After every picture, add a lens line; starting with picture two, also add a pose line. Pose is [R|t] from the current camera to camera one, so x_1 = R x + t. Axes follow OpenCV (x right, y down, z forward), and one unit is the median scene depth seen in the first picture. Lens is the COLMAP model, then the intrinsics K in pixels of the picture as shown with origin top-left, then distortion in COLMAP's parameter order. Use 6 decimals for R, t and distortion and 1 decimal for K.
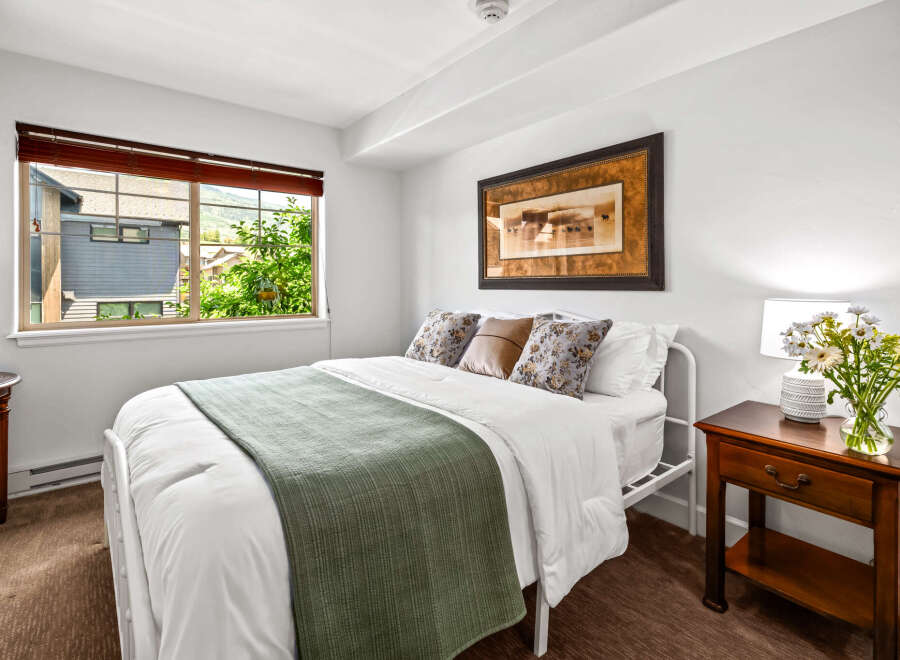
lens RADIAL K [[445.5, 0, 469.4], [0, 445.5, 284.0], [0, 0, 1]] dist [-0.007525, -0.000513]
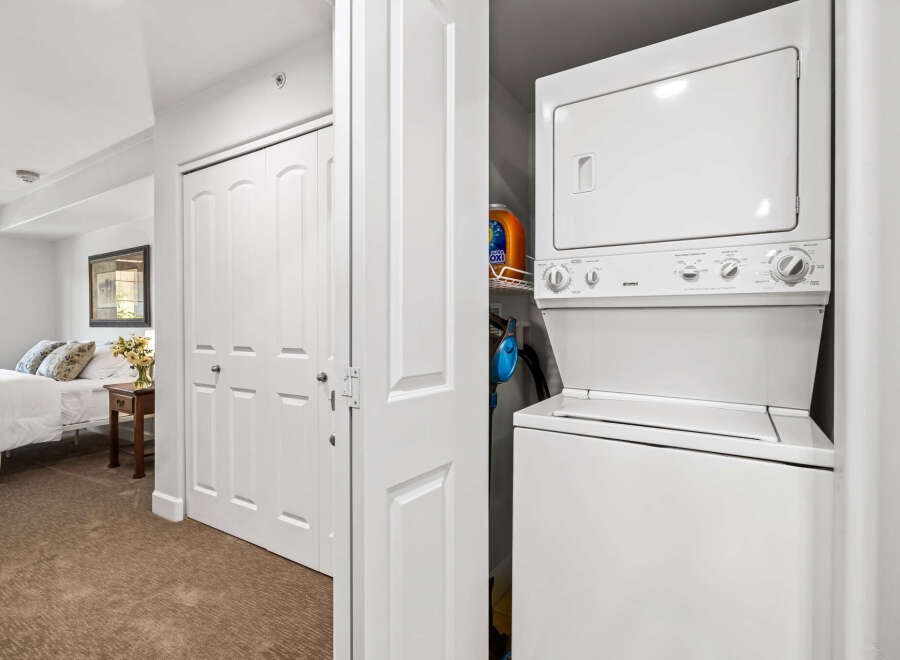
lens RADIAL K [[445.5, 0, 446.9], [0, 445.5, 325.8], [0, 0, 1]] dist [-0.007525, -0.000513]
pose [[0.956818, -0.003209, 0.290670, 0.983983], [0.002376, 0.999992, 0.003221, 0.005572], [-0.290678, -0.002391, 0.956818, -1.061287]]
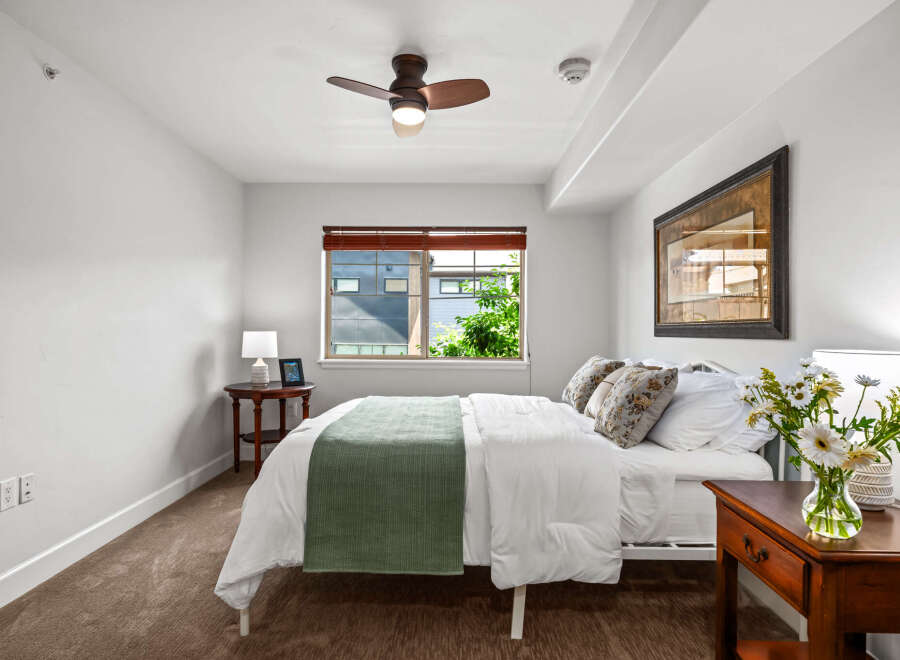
lens RADIAL K [[520.6, 0, 457.6], [0, 520.6, 327.1], [0, 0, 1]] dist [-0.004959, -0.000419]
pose [[0.760743, 0.002246, -0.649049, 0.533394], [-0.009311, 0.999929, -0.007453, 0.004142], [0.648986, 0.011713, 0.760710, -0.101153]]
